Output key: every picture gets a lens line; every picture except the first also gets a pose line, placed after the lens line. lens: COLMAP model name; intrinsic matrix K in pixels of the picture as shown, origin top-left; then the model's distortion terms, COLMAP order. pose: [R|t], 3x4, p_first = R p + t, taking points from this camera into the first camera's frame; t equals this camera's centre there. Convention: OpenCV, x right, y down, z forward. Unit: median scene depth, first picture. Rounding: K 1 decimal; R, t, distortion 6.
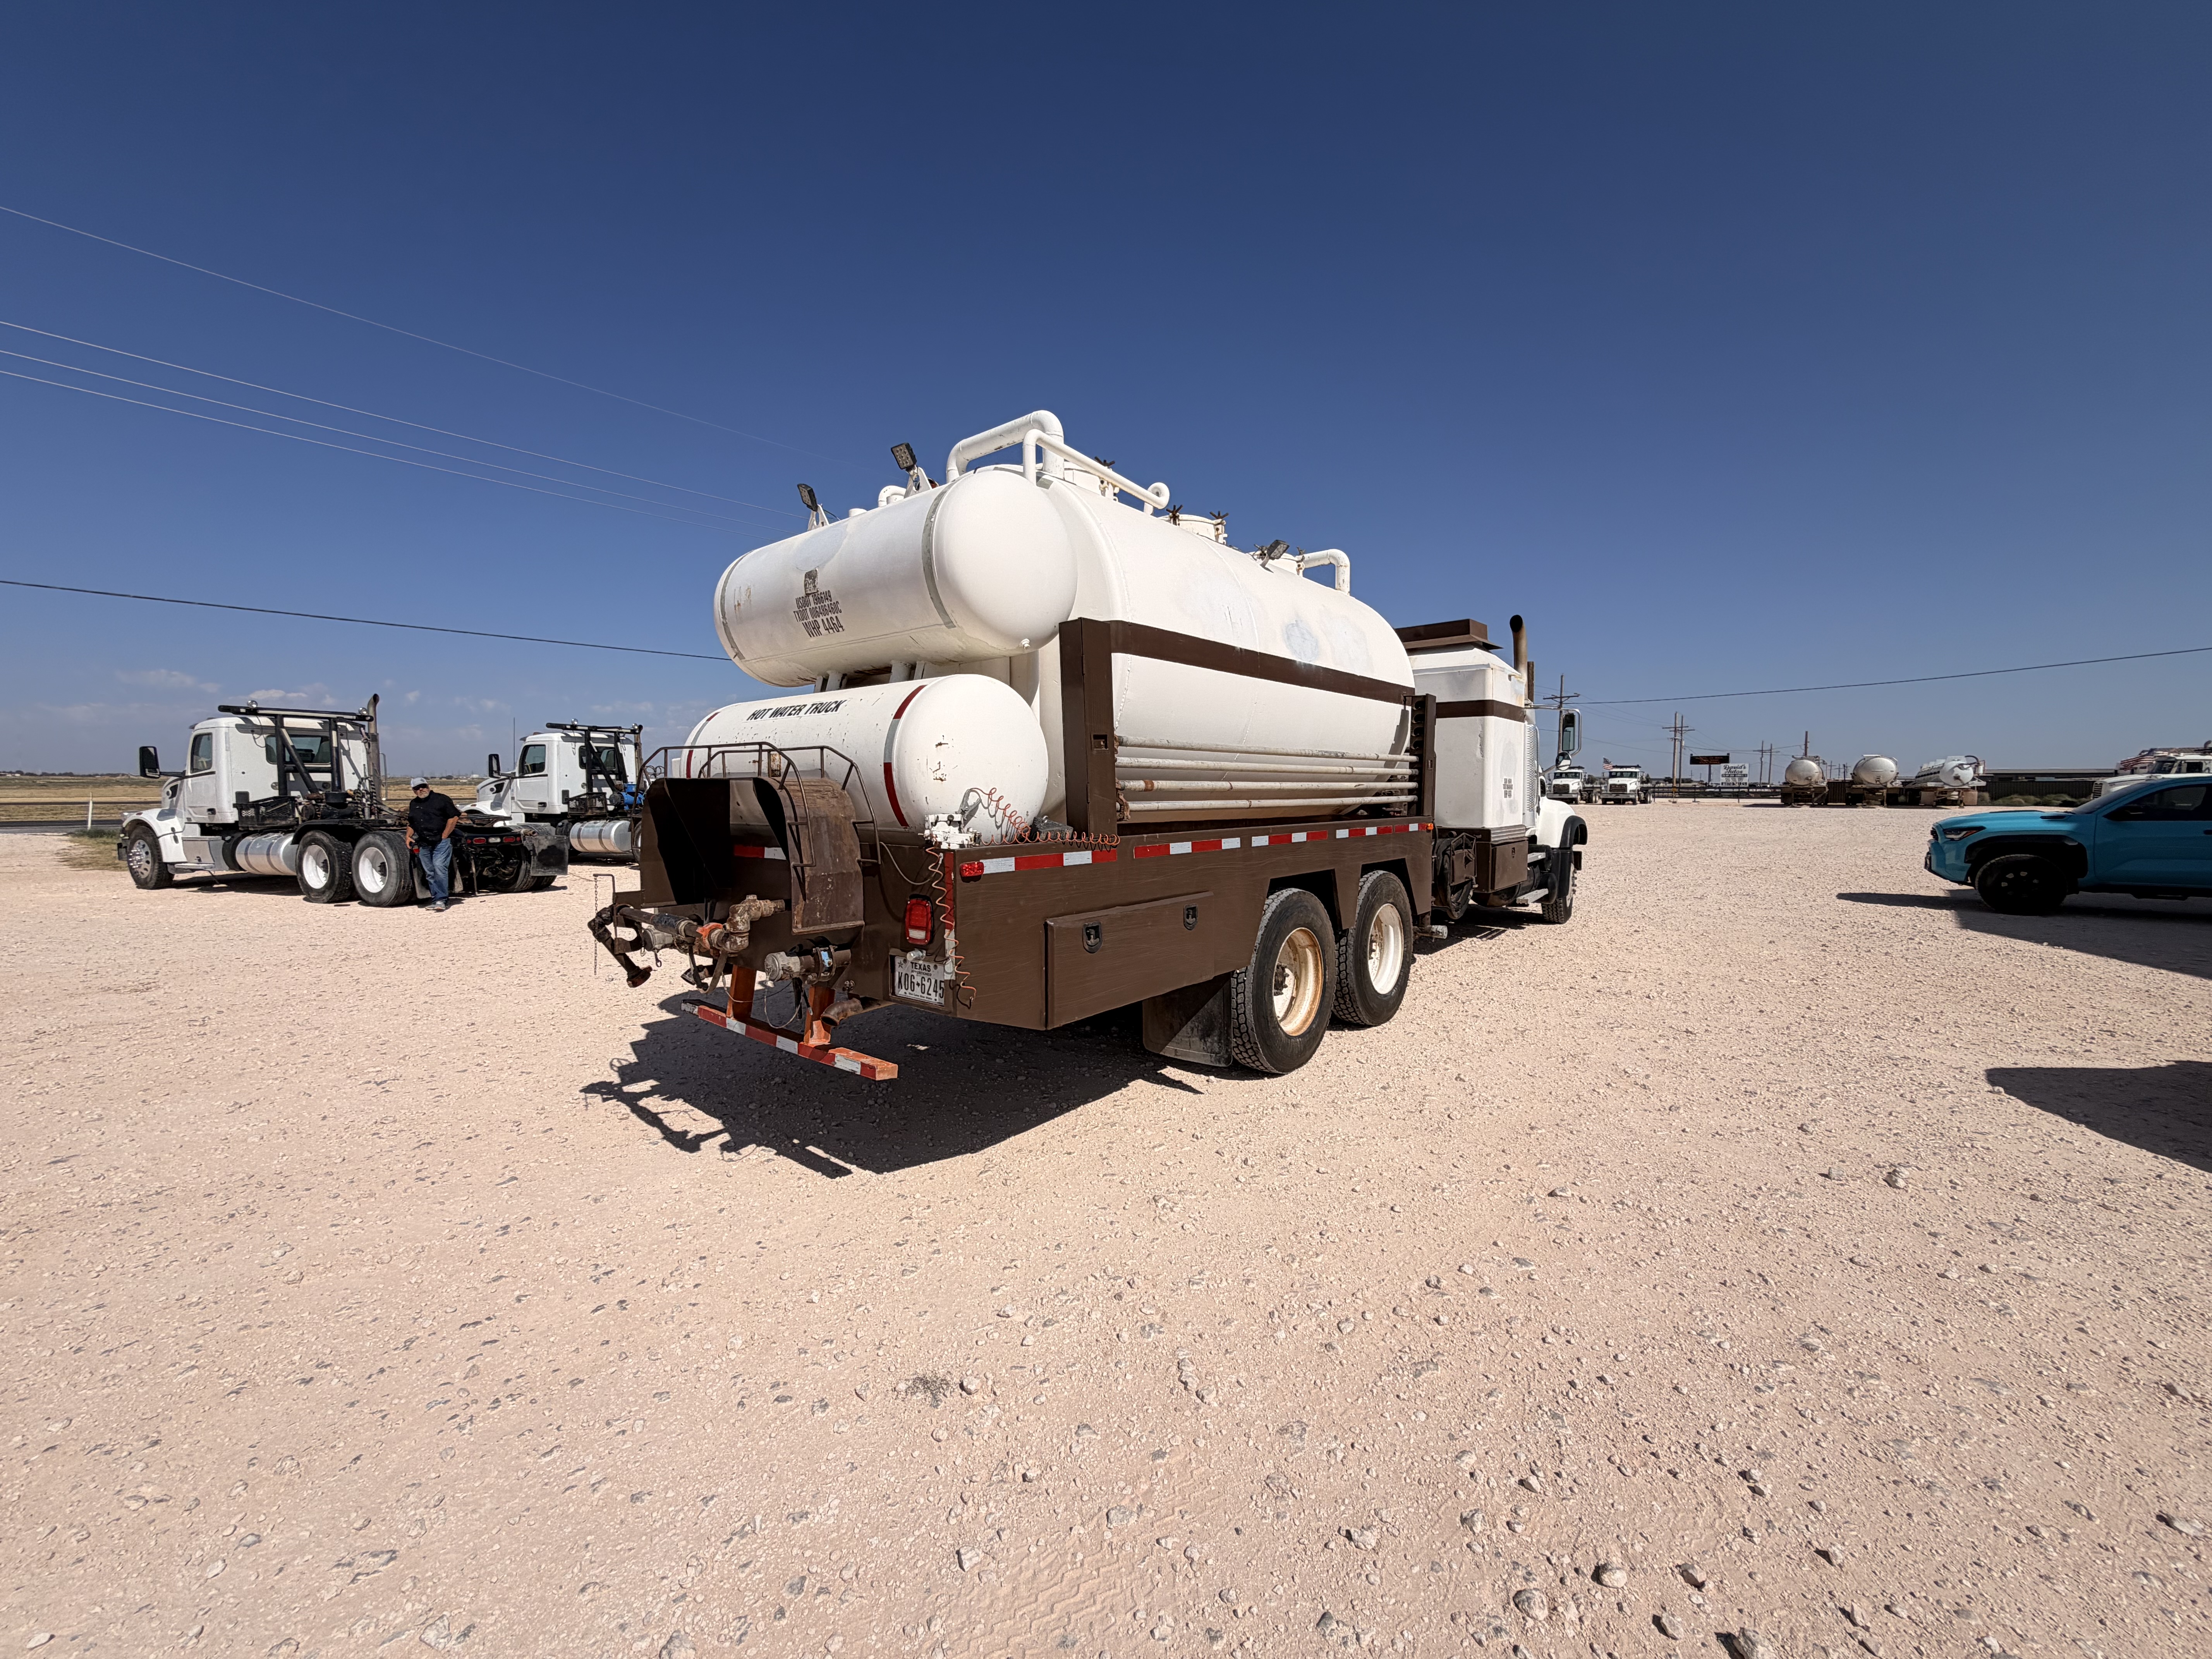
lens RADIAL K [[881.7, 0, 1099.8], [0, 881.7, 832.9], [0, 0, 1]] dist [-0.000223, -0.000240]
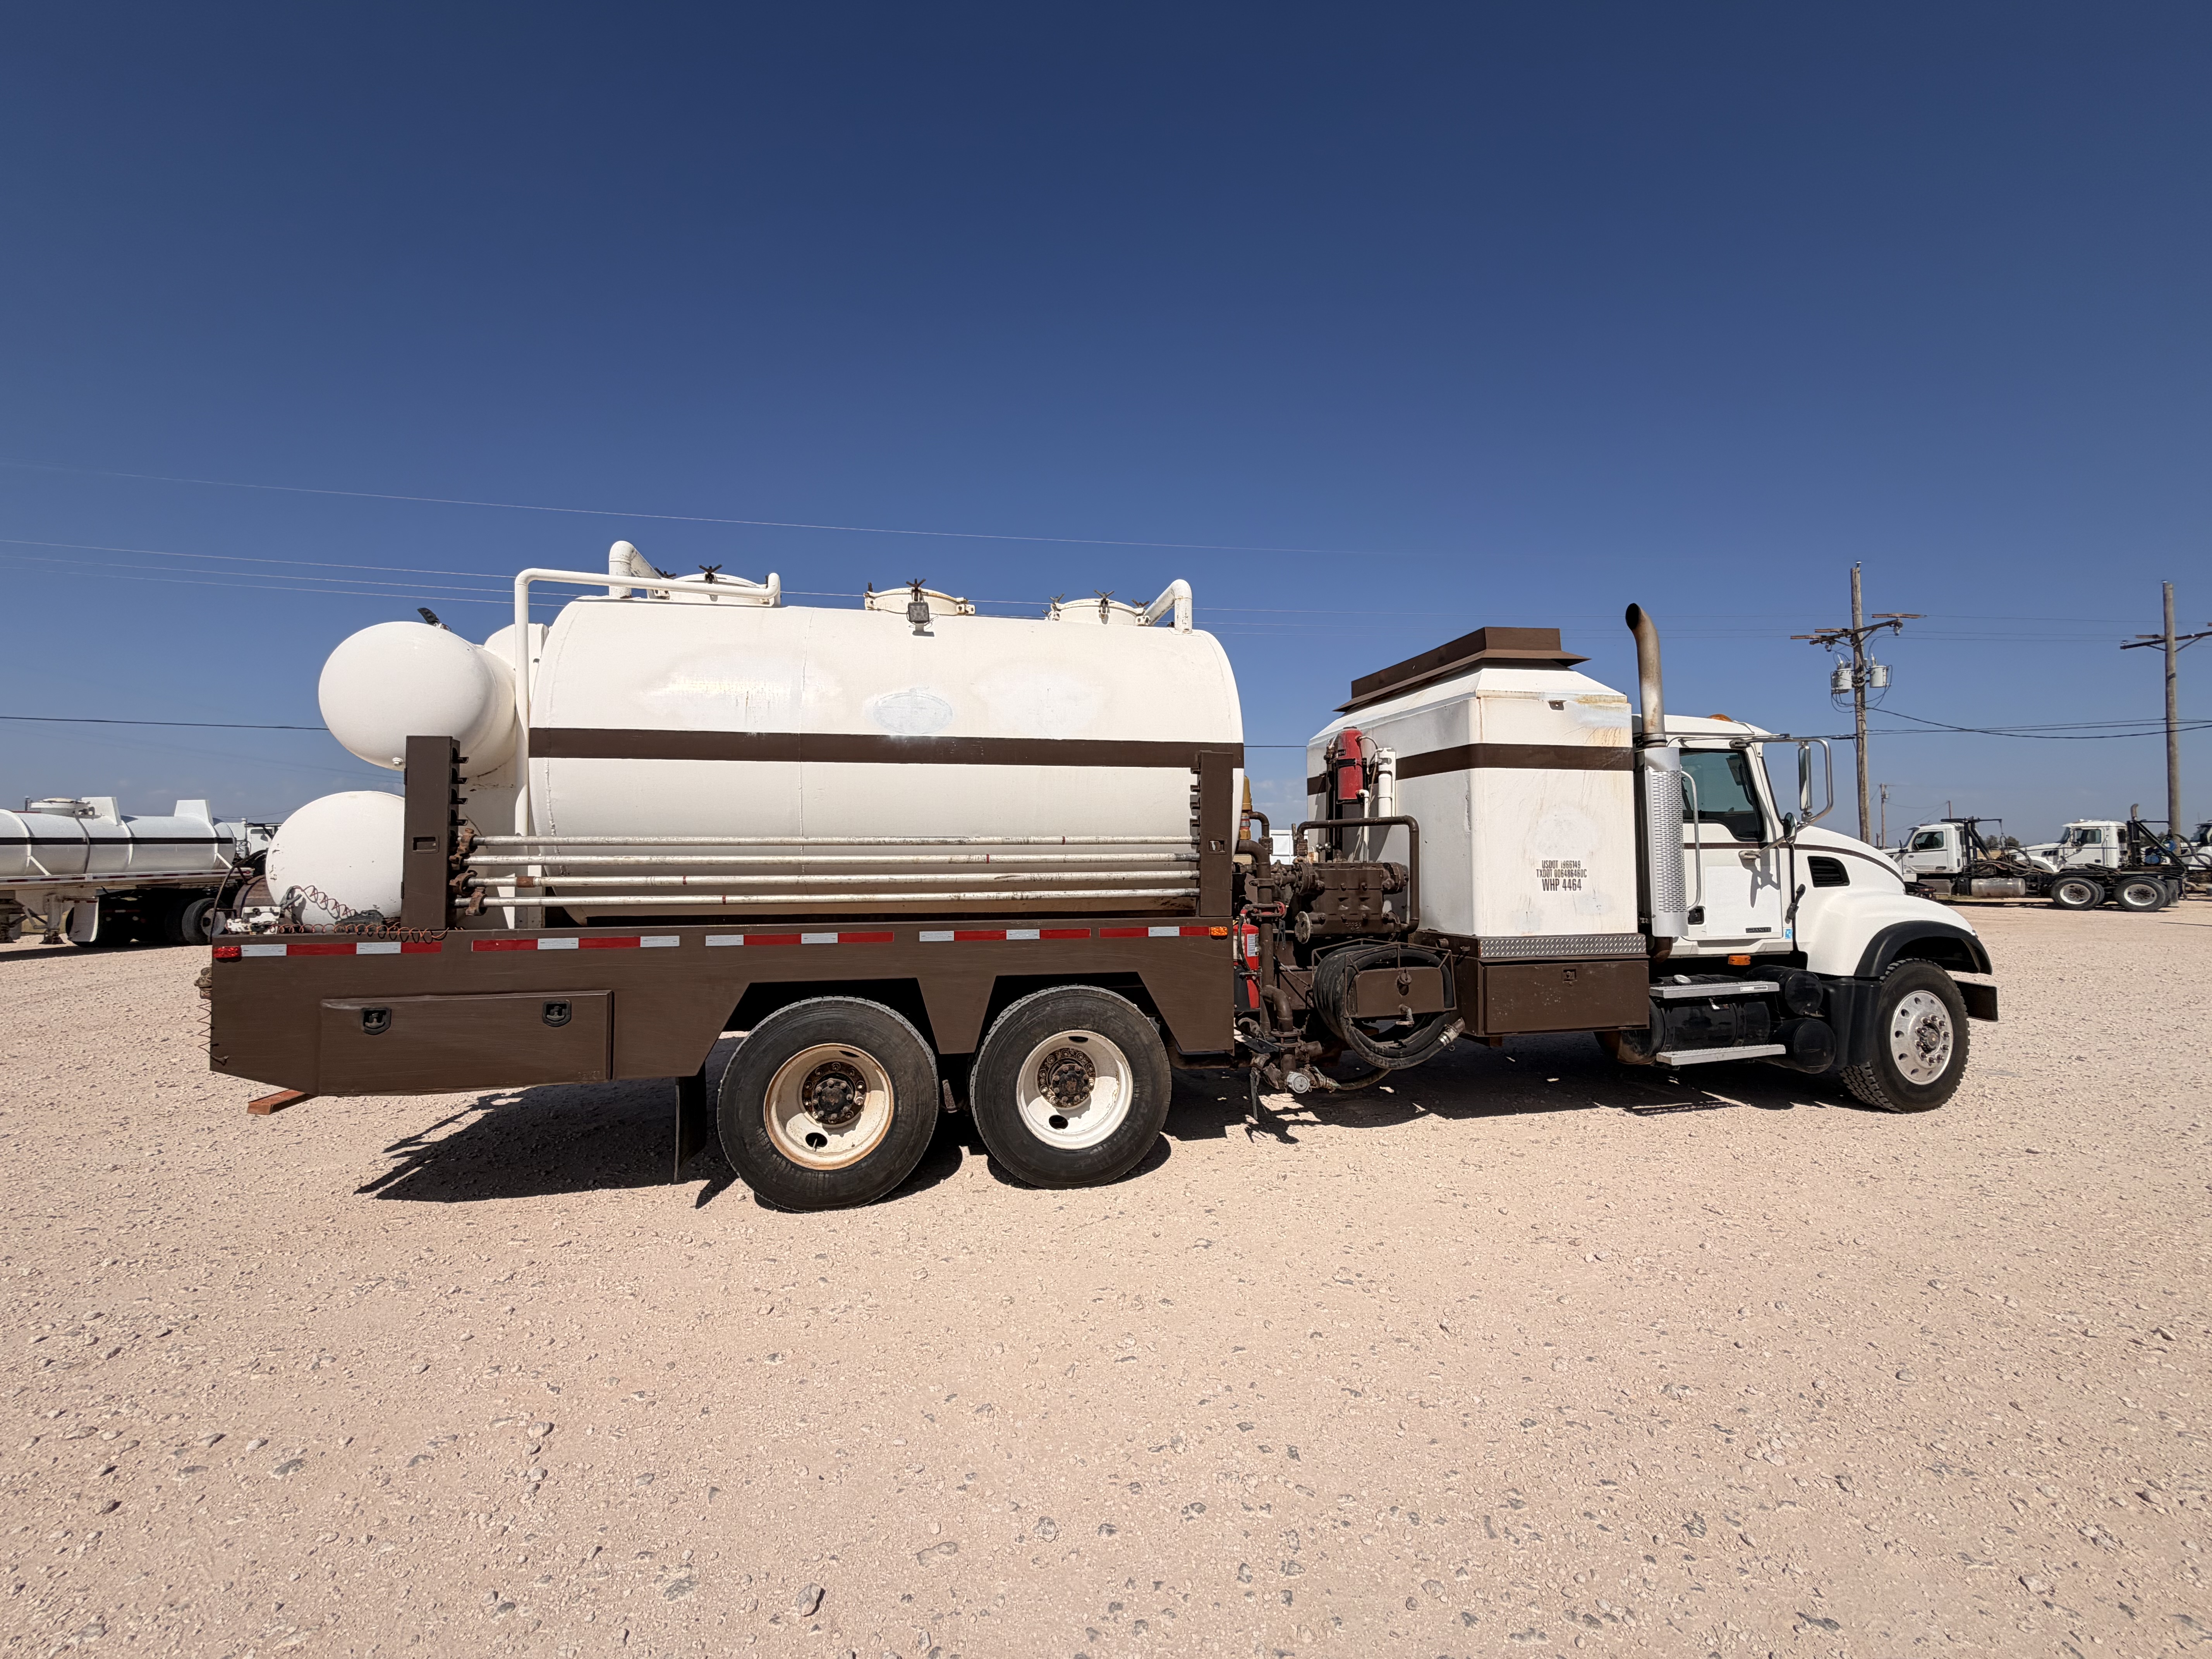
lens RADIAL K [[881.7, 0, 1099.8], [0, 881.7, 832.9], [0, 0, 1]] dist [-0.000223, -0.000240]
pose [[0.782164, -0.021271, -0.622709, 1.110312], [-0.027533, 0.997261, -0.068649, -0.052507], [0.622464, 0.070839, 0.779436, 0.540257]]
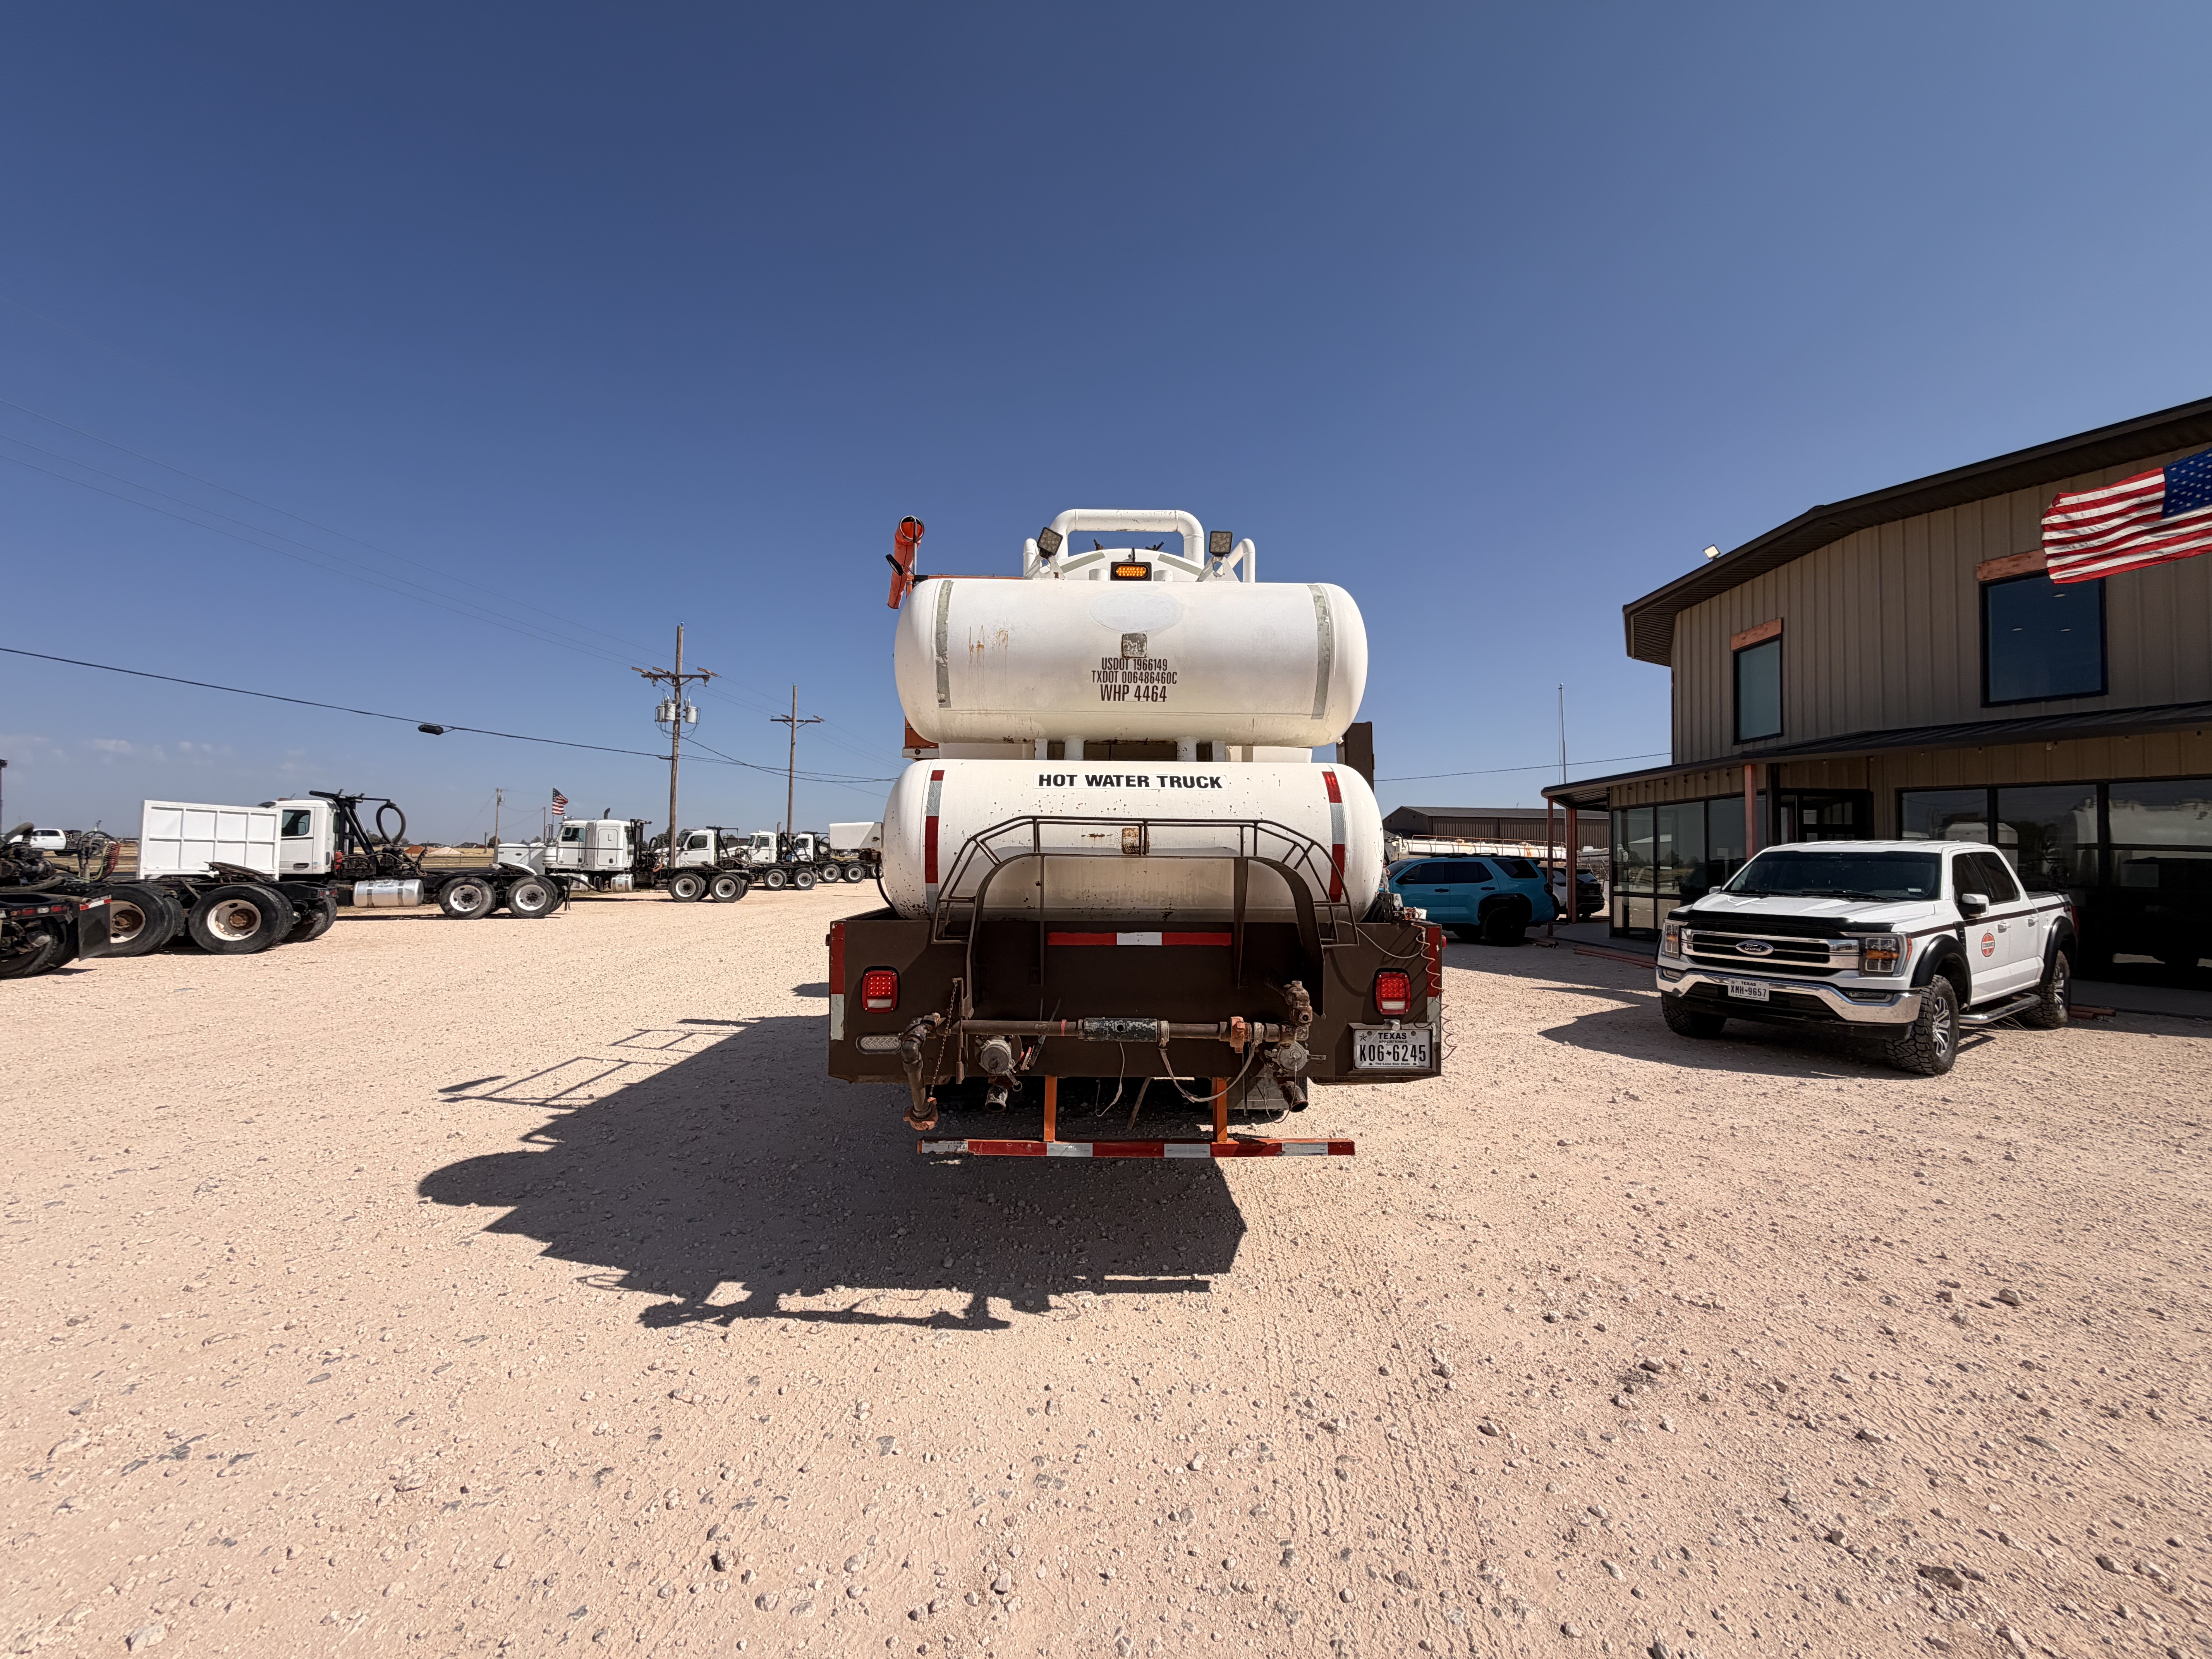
lens RADIAL K [[881.7, 0, 1099.8], [0, 881.7, 832.9], [0, 0, 1]] dist [-0.000223, -0.000240]
pose [[0.754299, 0.028248, 0.655923, -0.839900], [0.022074, 0.997418, -0.068339, -0.020479], [-0.656160, 0.066027, 0.751728, 0.293132]]
